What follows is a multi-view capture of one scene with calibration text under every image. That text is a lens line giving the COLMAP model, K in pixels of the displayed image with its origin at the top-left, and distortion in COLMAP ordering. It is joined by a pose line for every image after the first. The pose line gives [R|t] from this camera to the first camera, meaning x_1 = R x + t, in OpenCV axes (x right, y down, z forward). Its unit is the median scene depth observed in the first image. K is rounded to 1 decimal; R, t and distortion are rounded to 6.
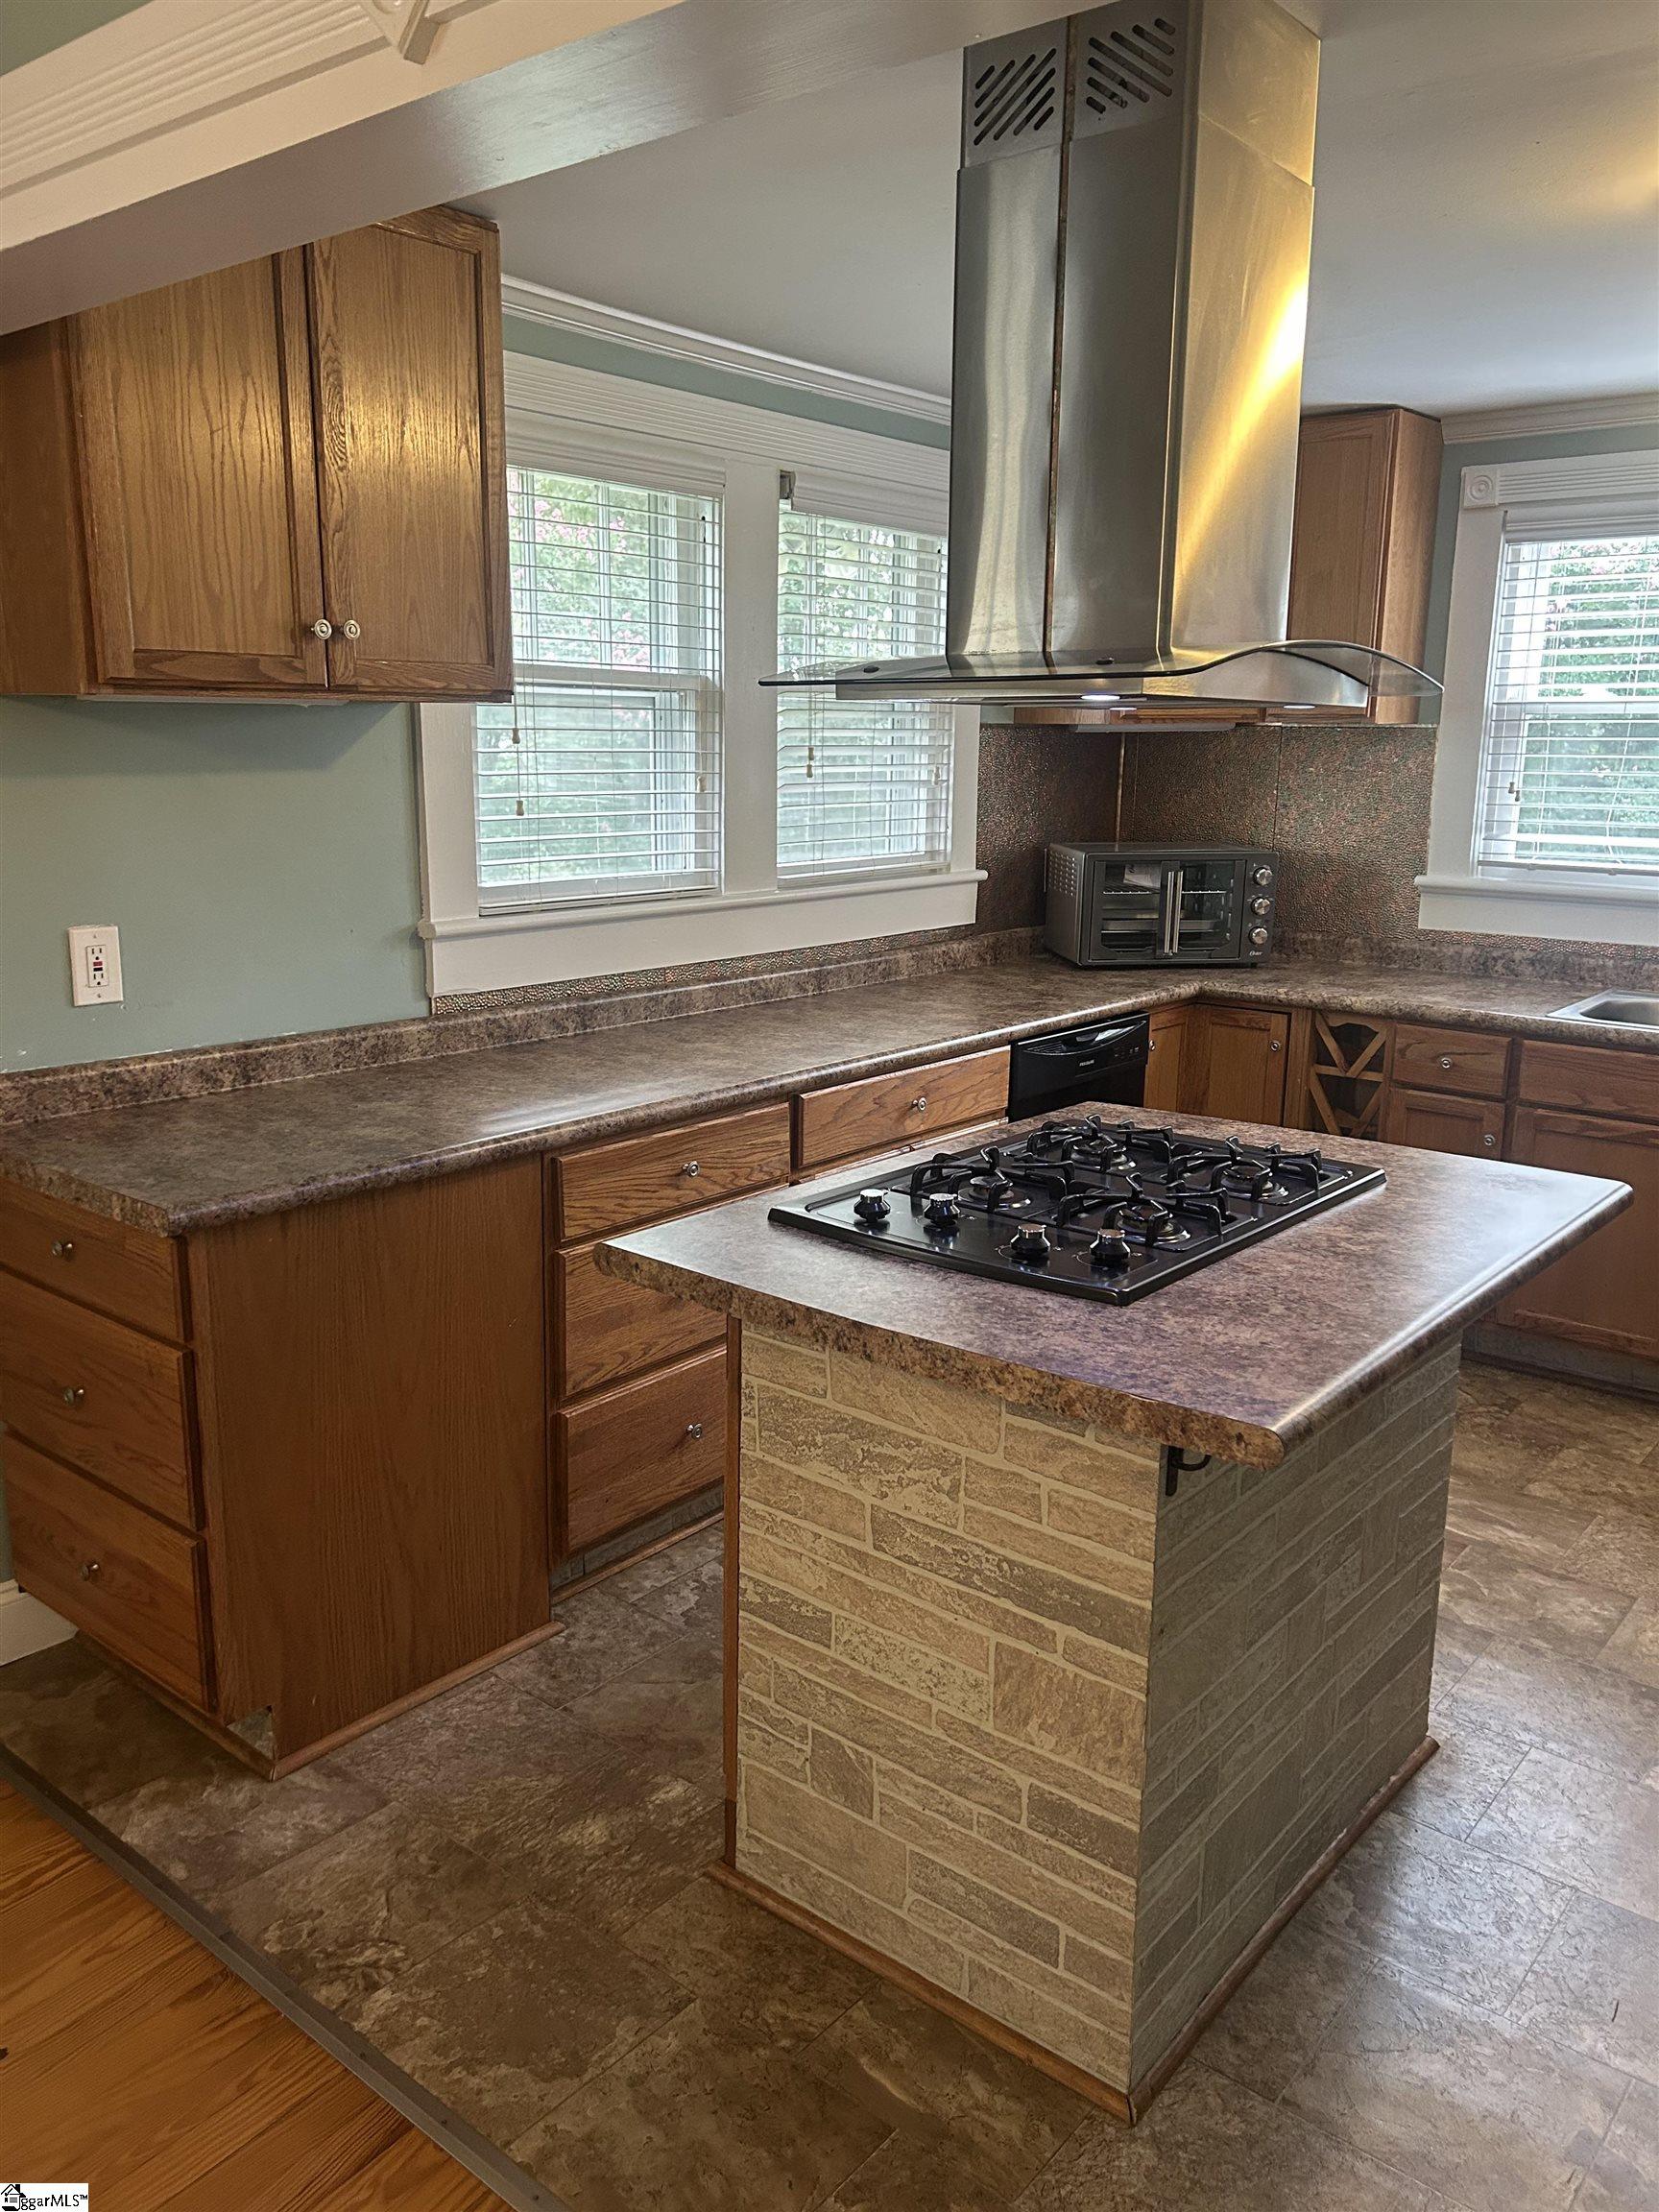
lens RADIAL K [[1676.8, 0, 836.1], [0, 1676.8, 1118.2], [0, 0, 1]] dist [0.031587, -0.056848]
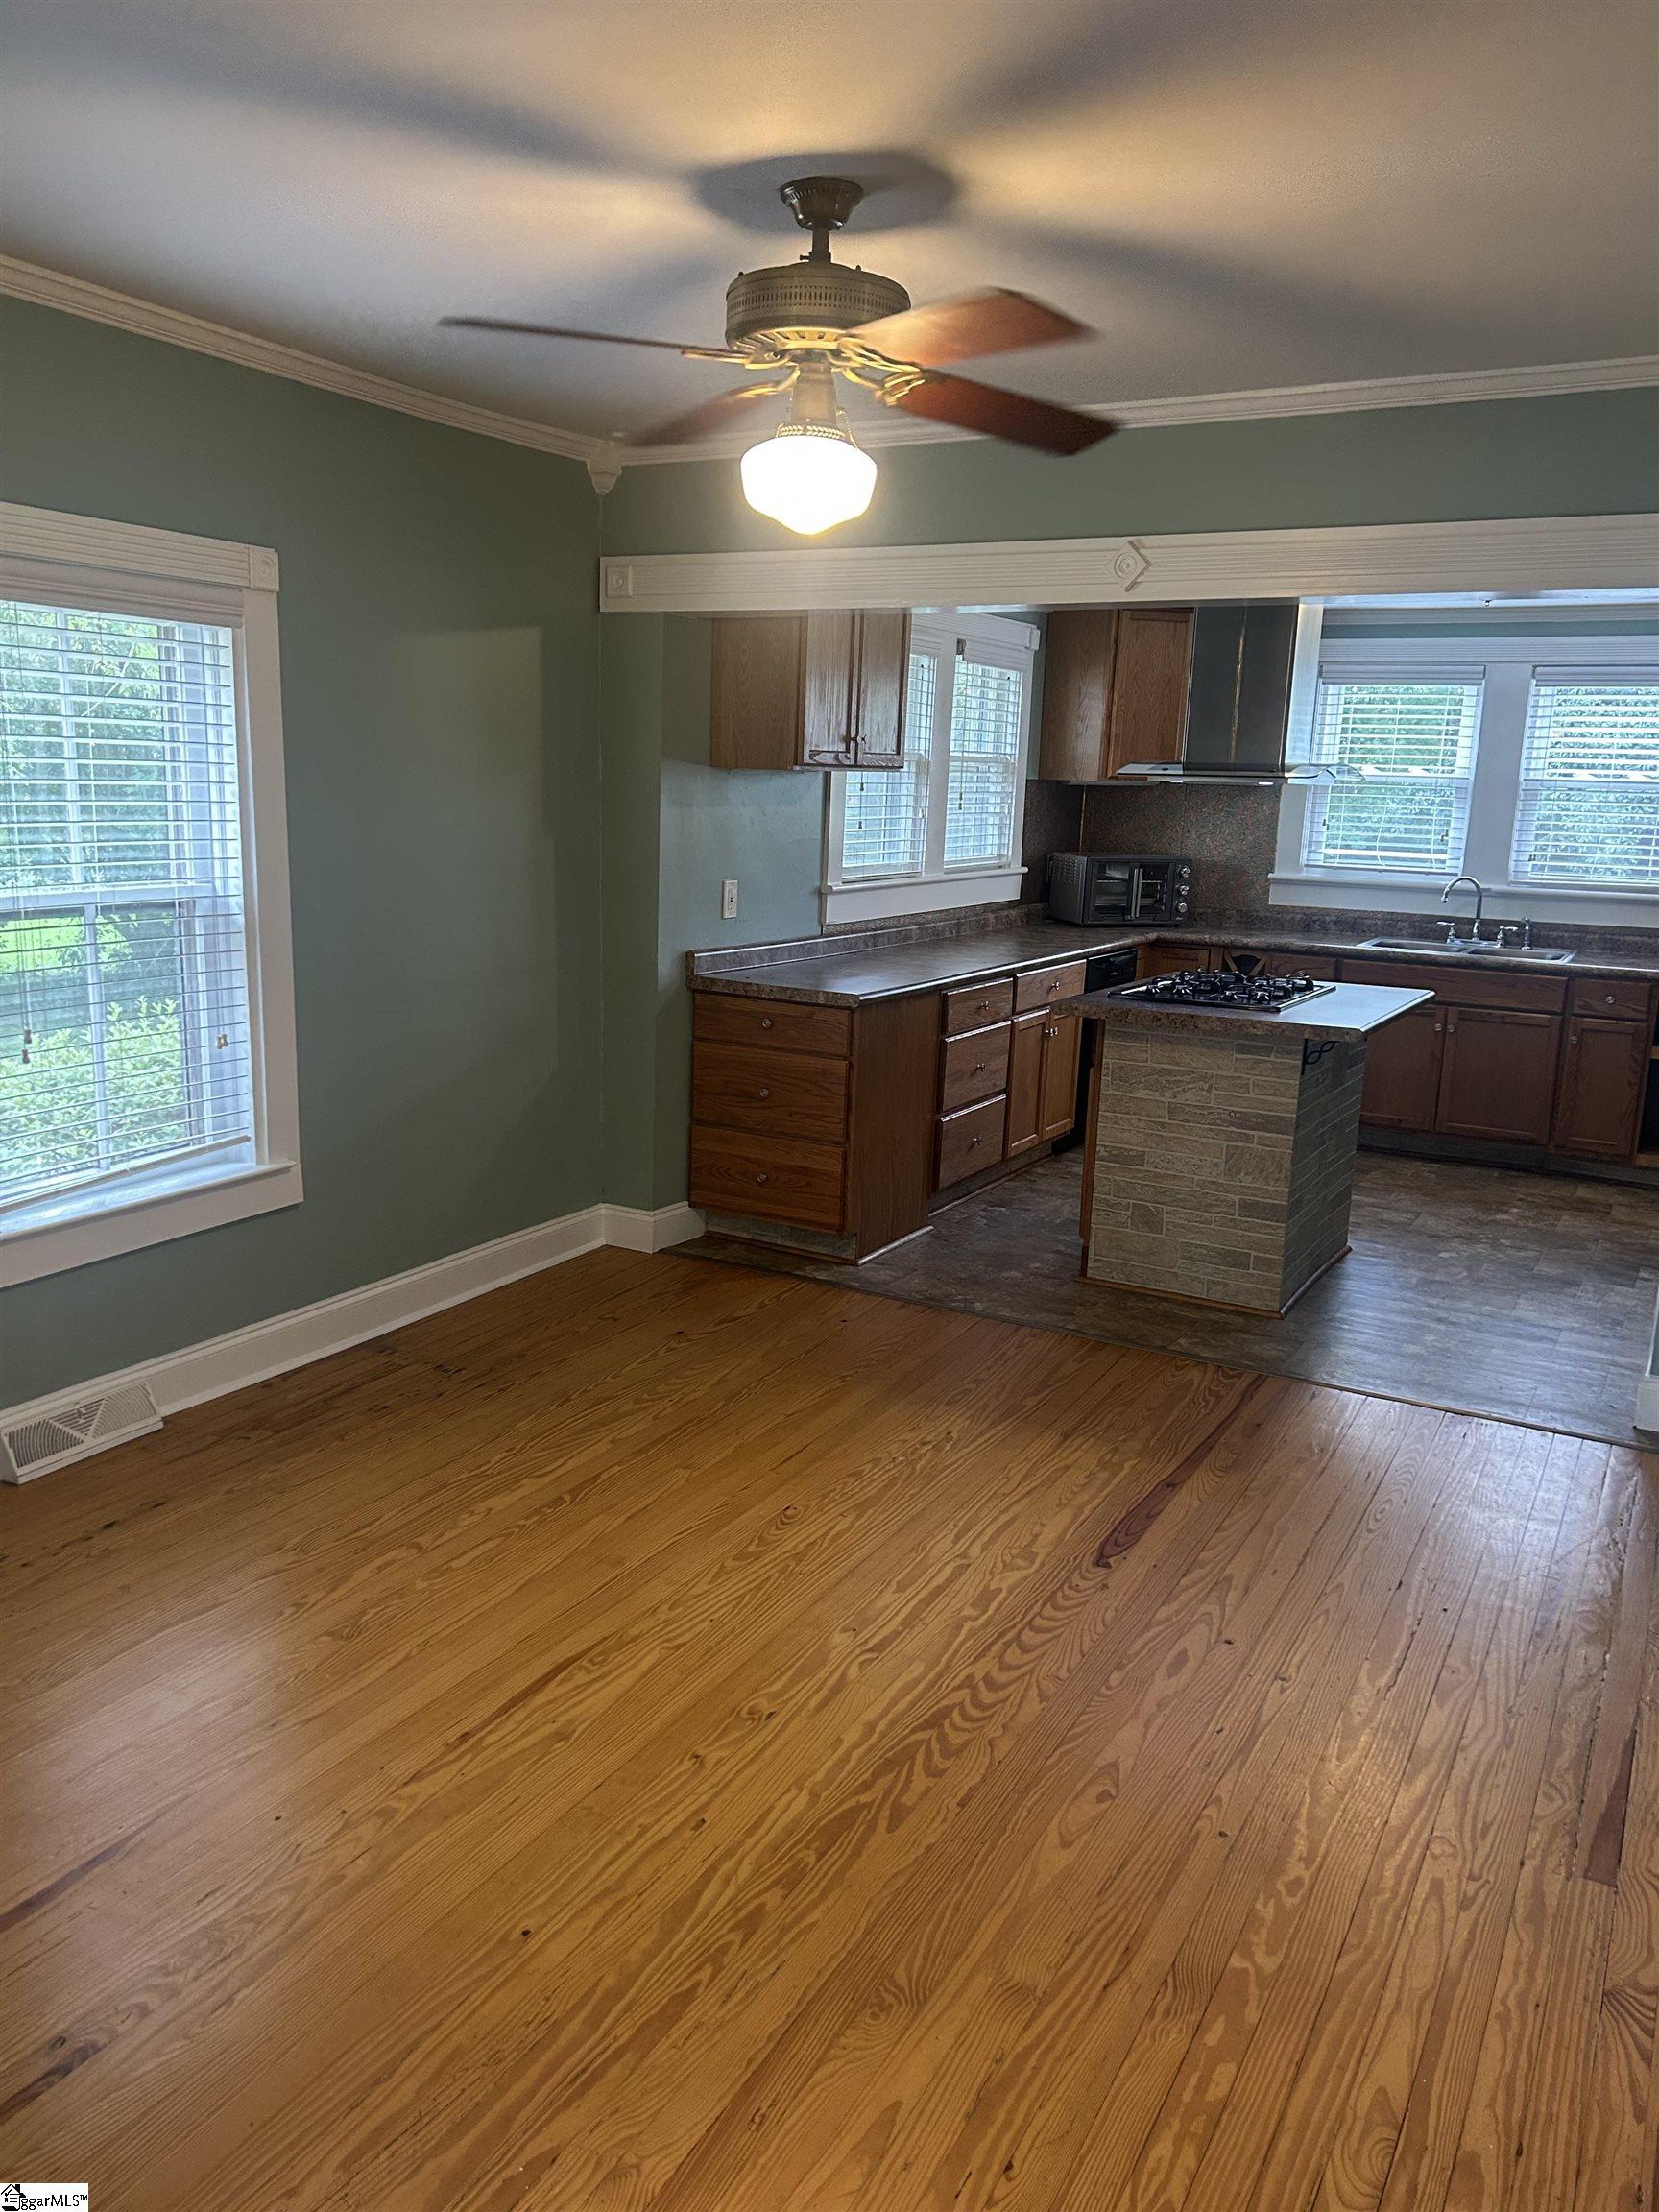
lens RADIAL K [[1653.6, 0, 795.7], [0, 1653.6, 1158.4], [0, 0, 1]] dist [0.069887, -0.057018]
pose [[0.987110, -0.014885, 0.159347, -0.494584], [0.013348, 0.999854, 0.010712, 0.148631], [-0.159483, -0.008447, 0.987164, -0.731817]]
